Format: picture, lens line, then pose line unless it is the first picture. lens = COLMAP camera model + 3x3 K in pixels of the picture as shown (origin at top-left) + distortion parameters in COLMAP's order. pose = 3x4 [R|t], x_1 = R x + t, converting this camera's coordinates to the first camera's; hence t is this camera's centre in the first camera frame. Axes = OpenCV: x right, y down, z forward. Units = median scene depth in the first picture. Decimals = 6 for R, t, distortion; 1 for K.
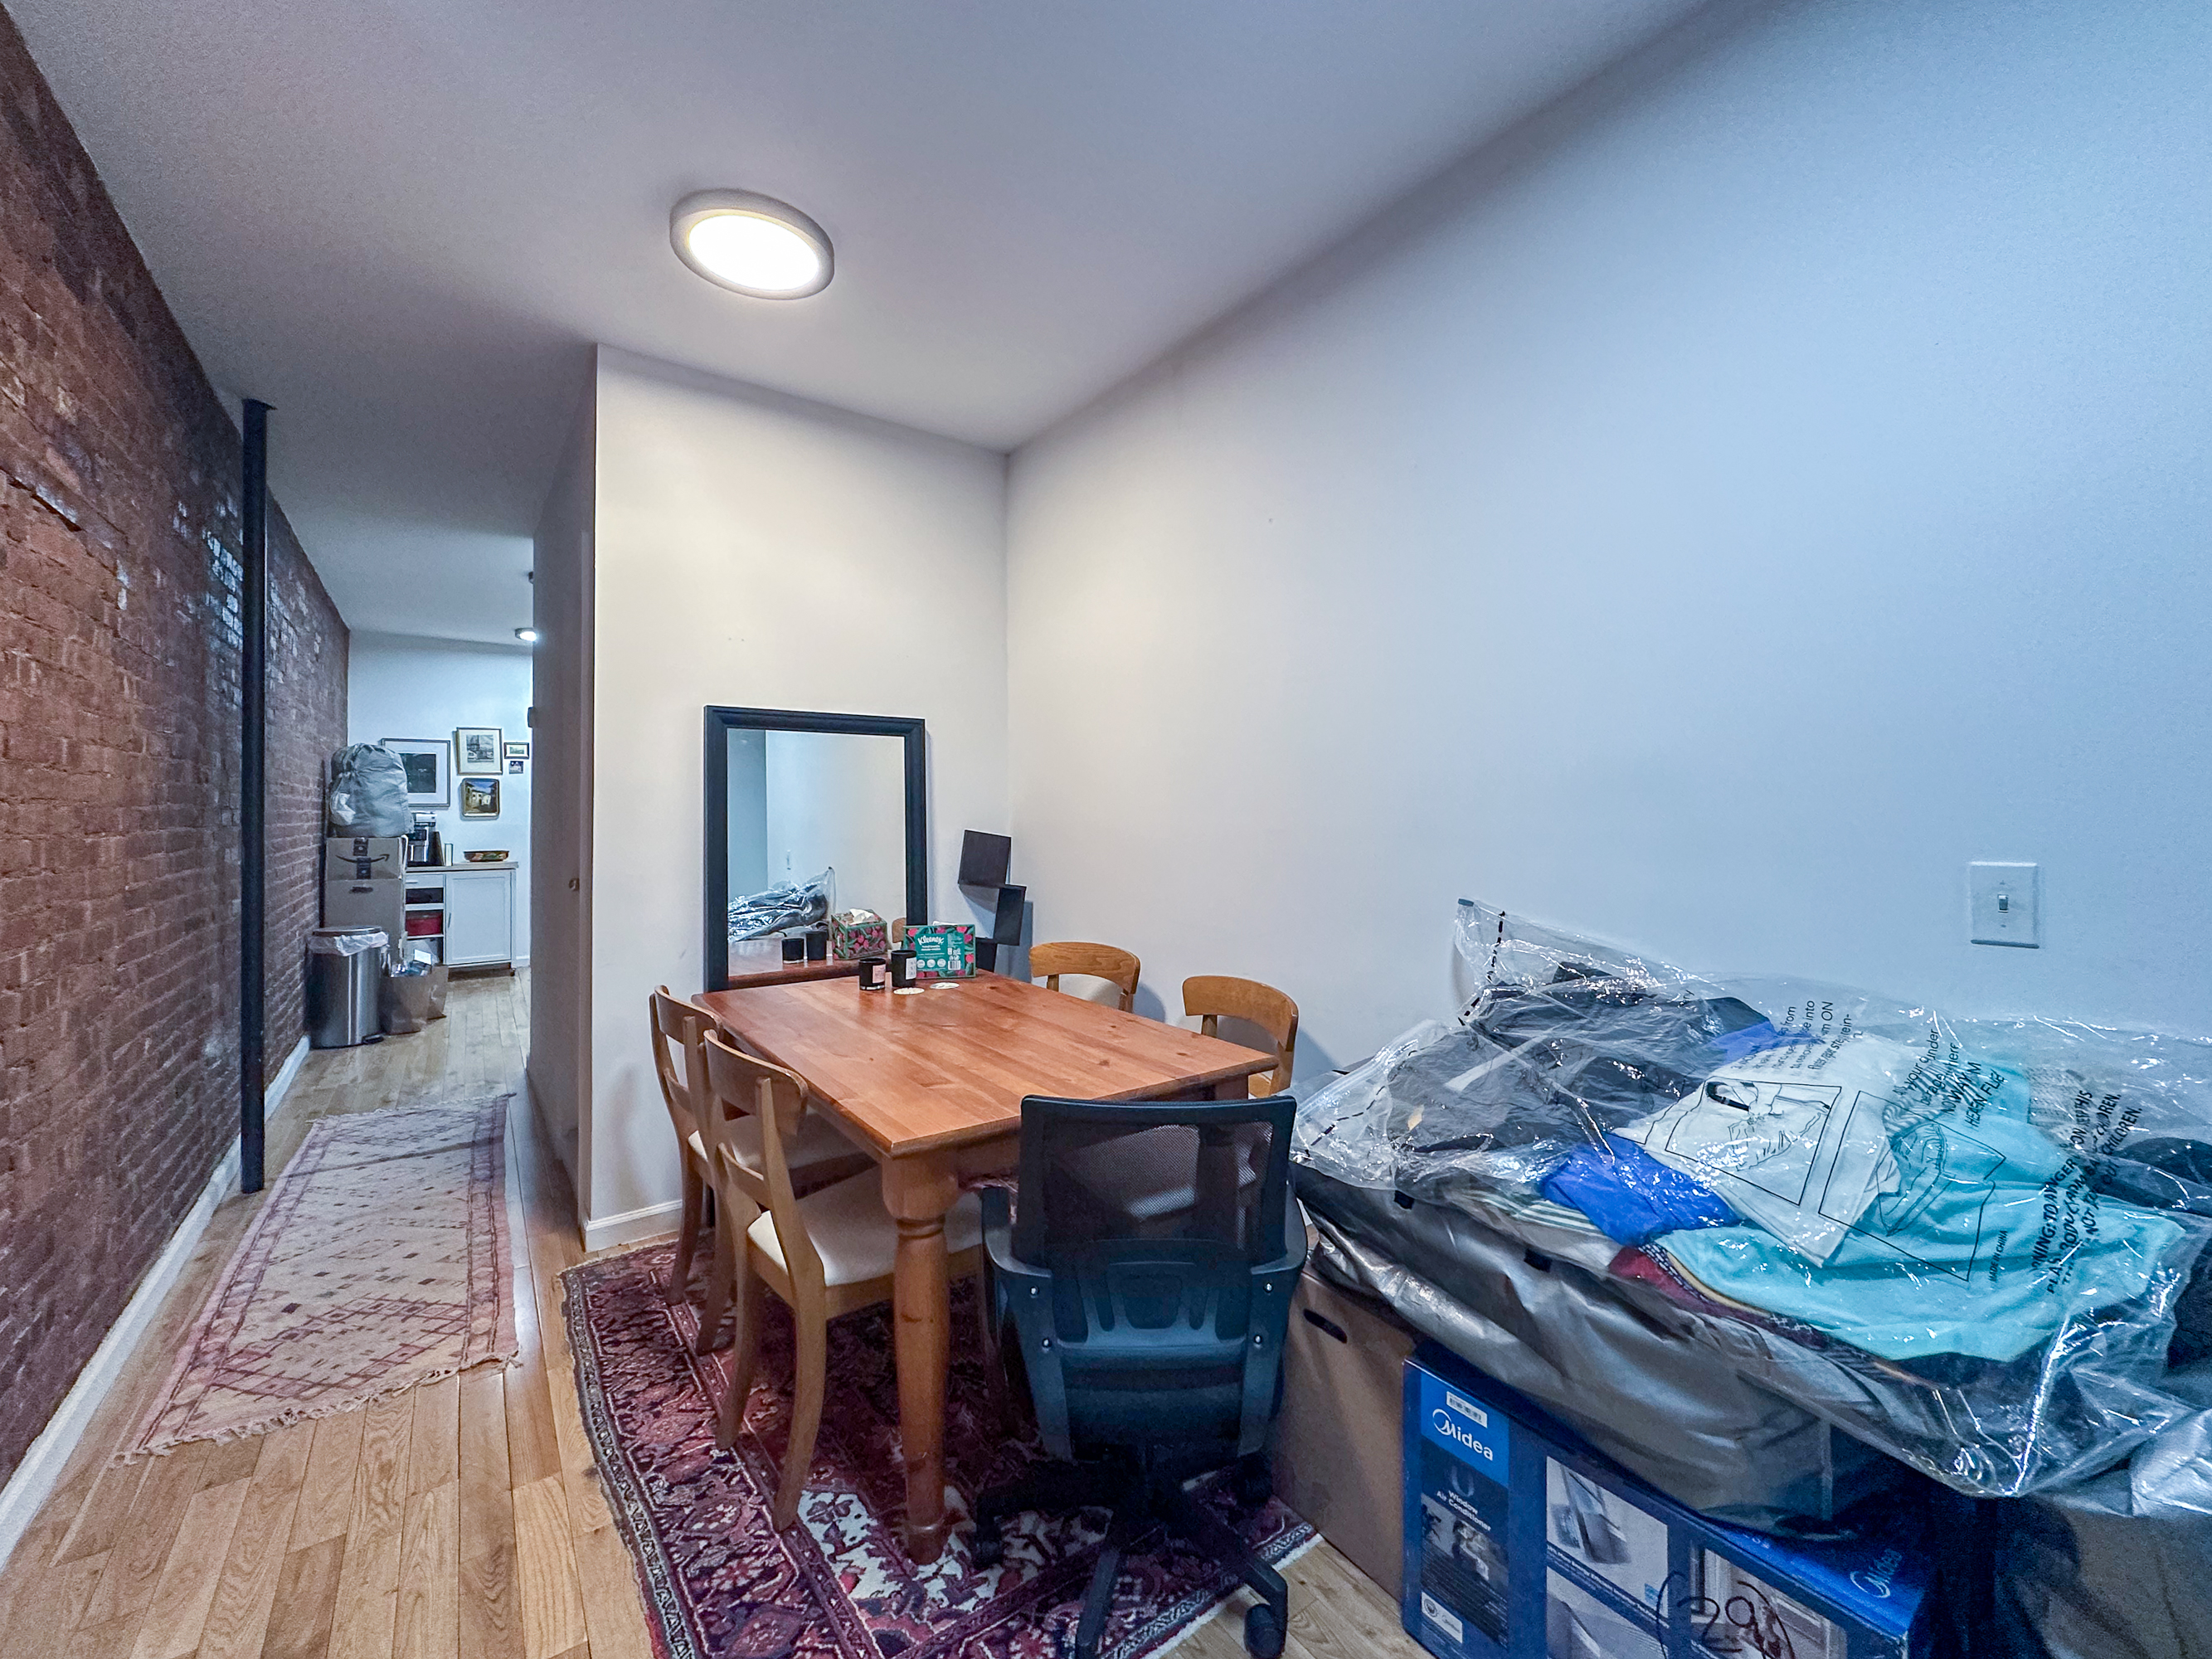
lens RADIAL K [[892.3, 0, 1095.3], [0, 892.3, 796.8], [0, 0, 1]] dist [-0.000308, -0.000019]
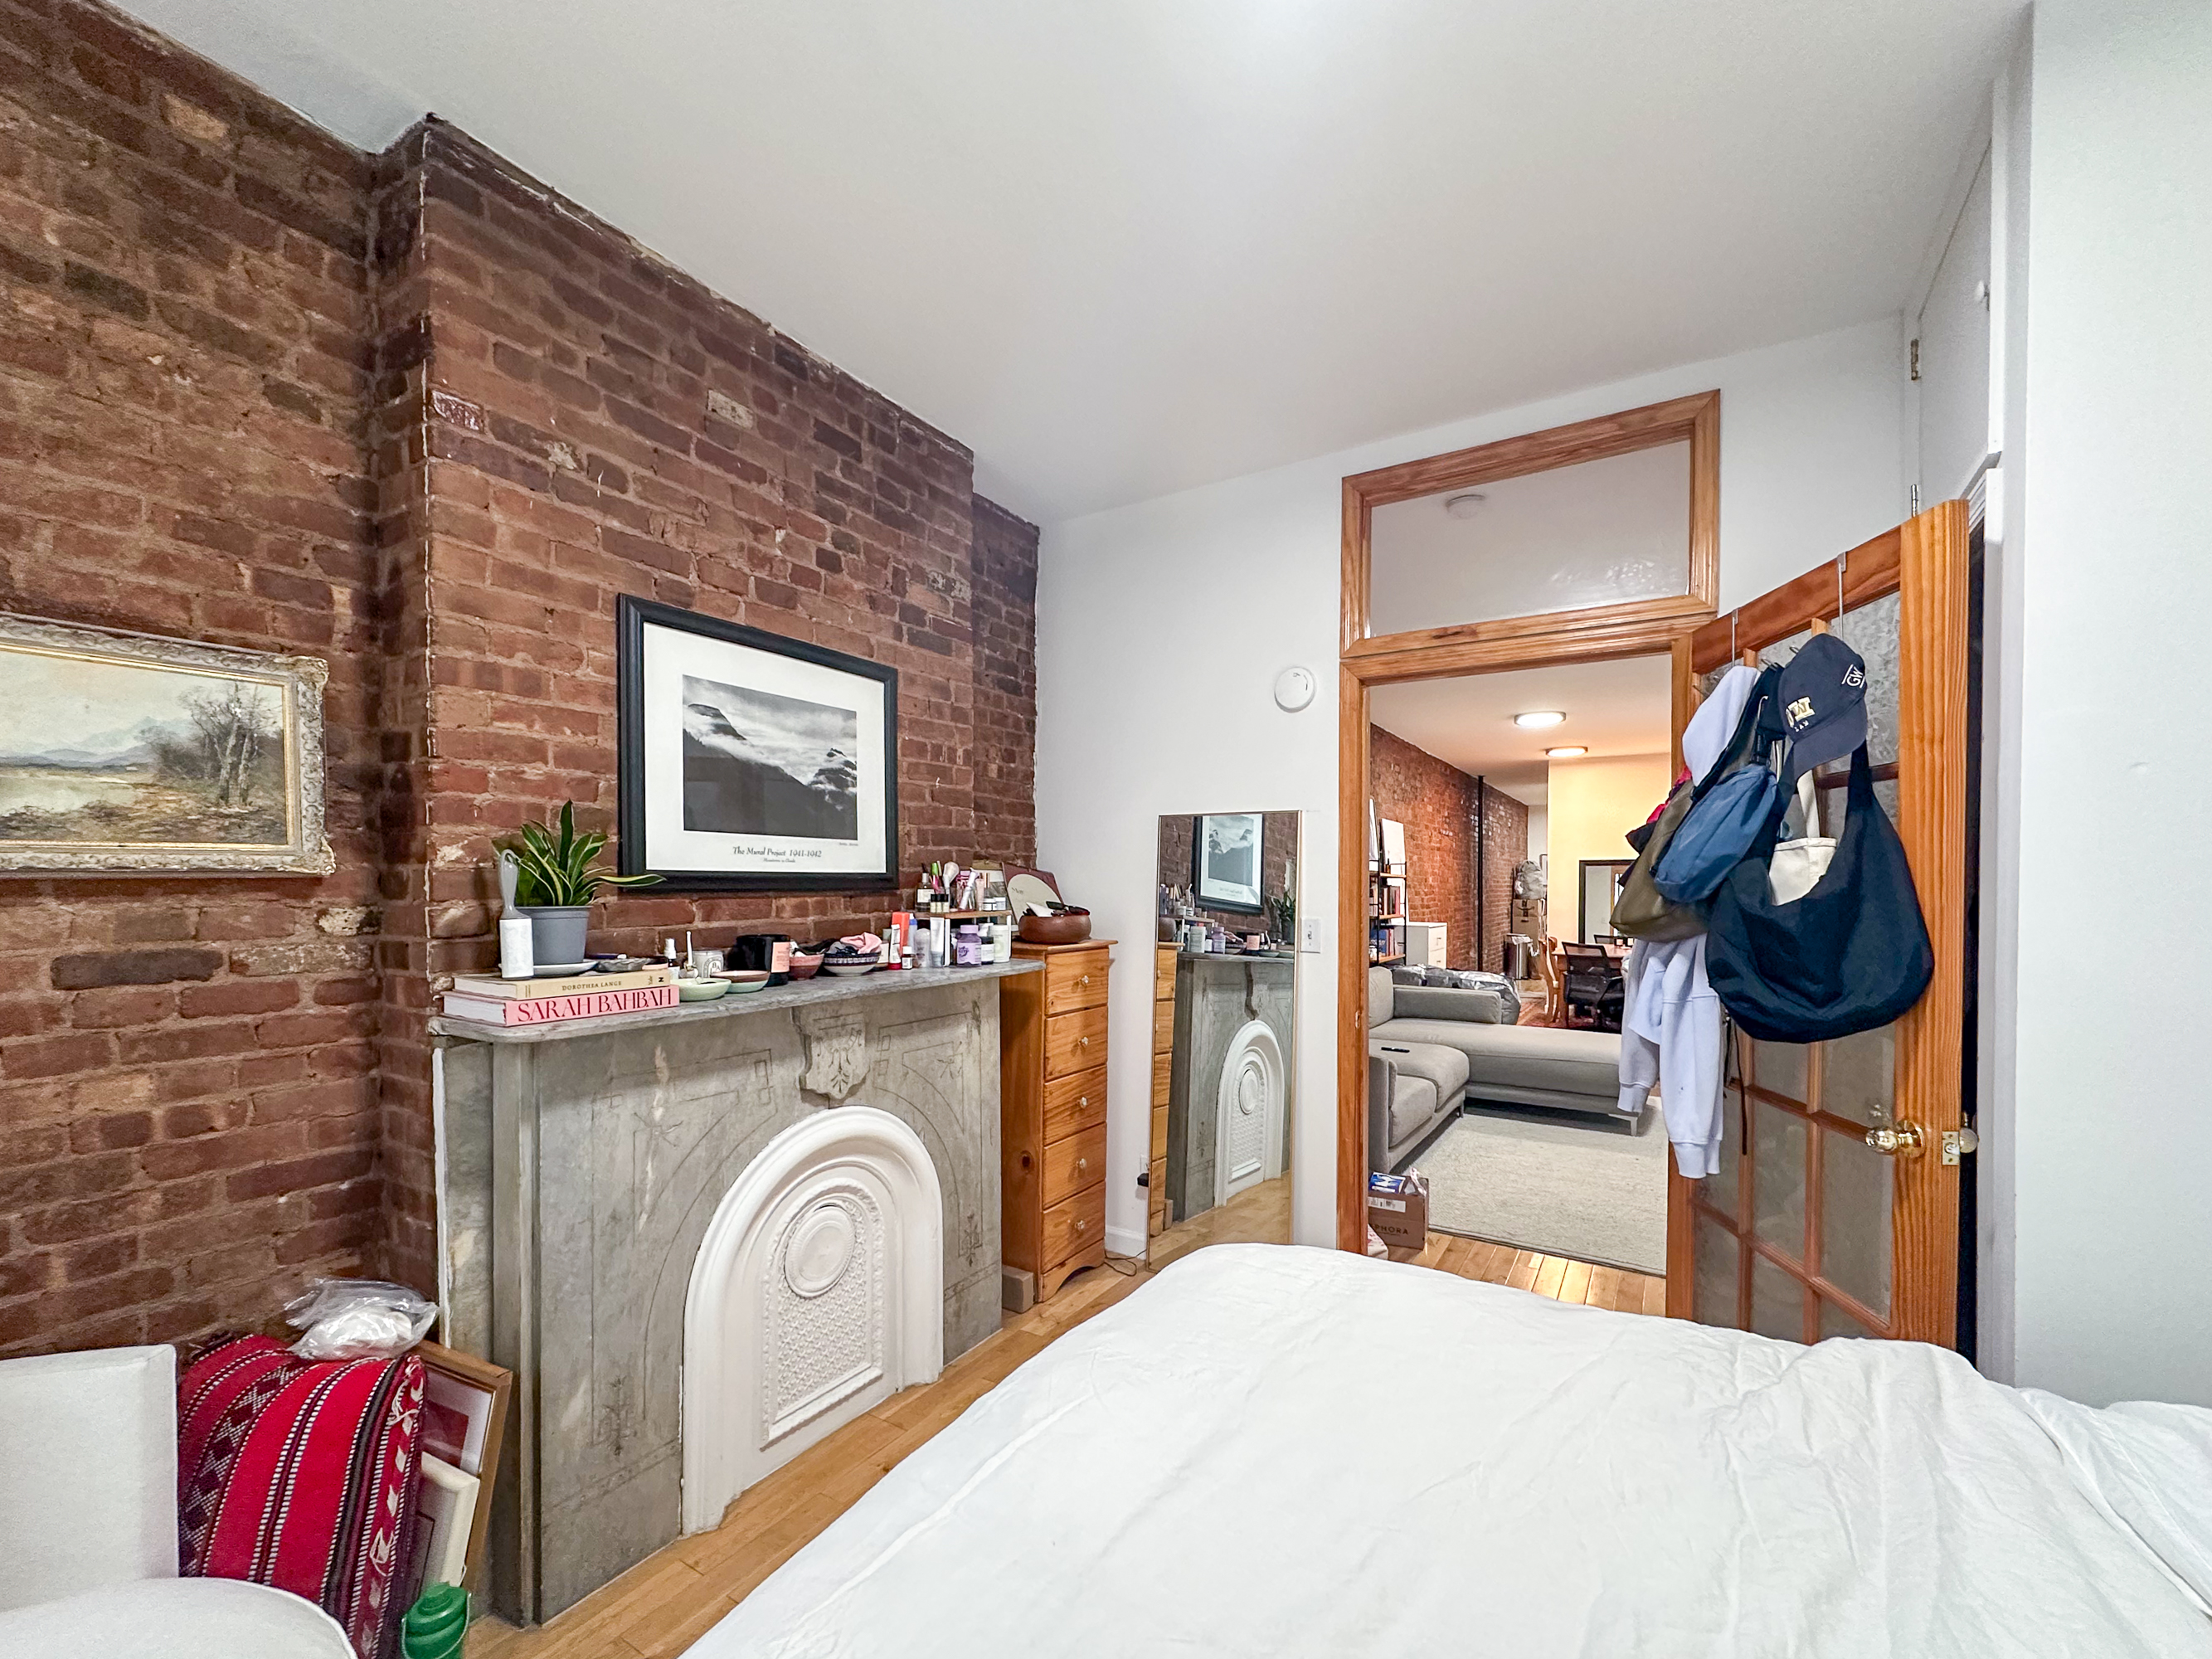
lens RADIAL K [[911.9, 0, 1109.9], [0, 911.9, 902.3], [0, 0, 1]] dist [-0.013194, -0.000076]
pose [[0.374689, 0.021552, -0.926900, 1.032450], [0.014280, 0.999477, 0.029013, -0.034194], [0.927041, -0.024107, 0.374185, -0.957721]]
